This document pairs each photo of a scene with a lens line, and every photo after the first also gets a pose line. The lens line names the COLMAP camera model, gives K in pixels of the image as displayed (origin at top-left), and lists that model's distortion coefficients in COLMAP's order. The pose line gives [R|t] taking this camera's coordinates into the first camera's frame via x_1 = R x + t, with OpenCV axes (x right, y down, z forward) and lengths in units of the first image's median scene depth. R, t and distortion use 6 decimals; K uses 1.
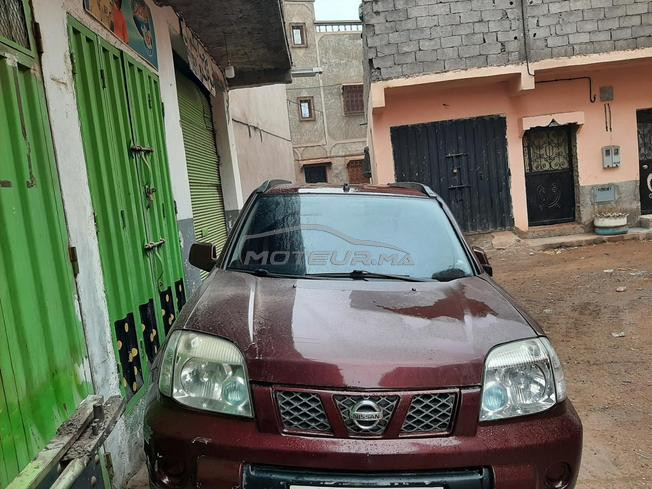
lens RADIAL K [[514.0, 0, 324.2], [0, 514.0, 229.0], [0, 0, 1]] dist [0.073068, -0.142572]
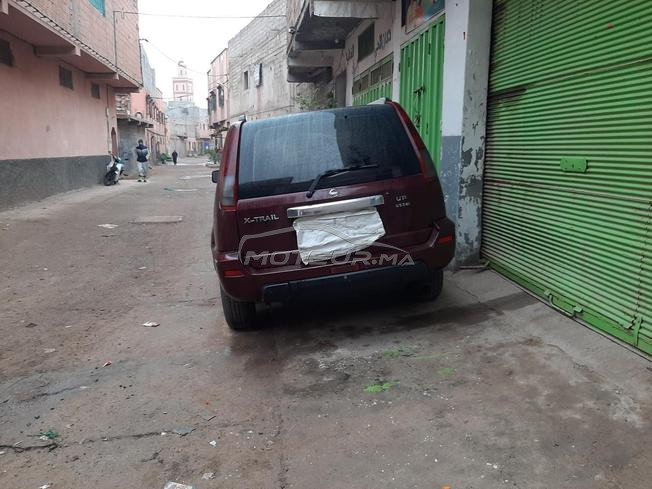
lens RADIAL K [[514.0, 0, 324.2], [0, 514.0, 229.0], [0, 0, 1]] dist [0.073068, -0.142572]
pose [[-0.987434, 0.123038, -0.099170, 0.093992], [0.096332, 0.966115, 0.239464, -0.090514], [0.125273, 0.226902, -0.965827, 1.585138]]
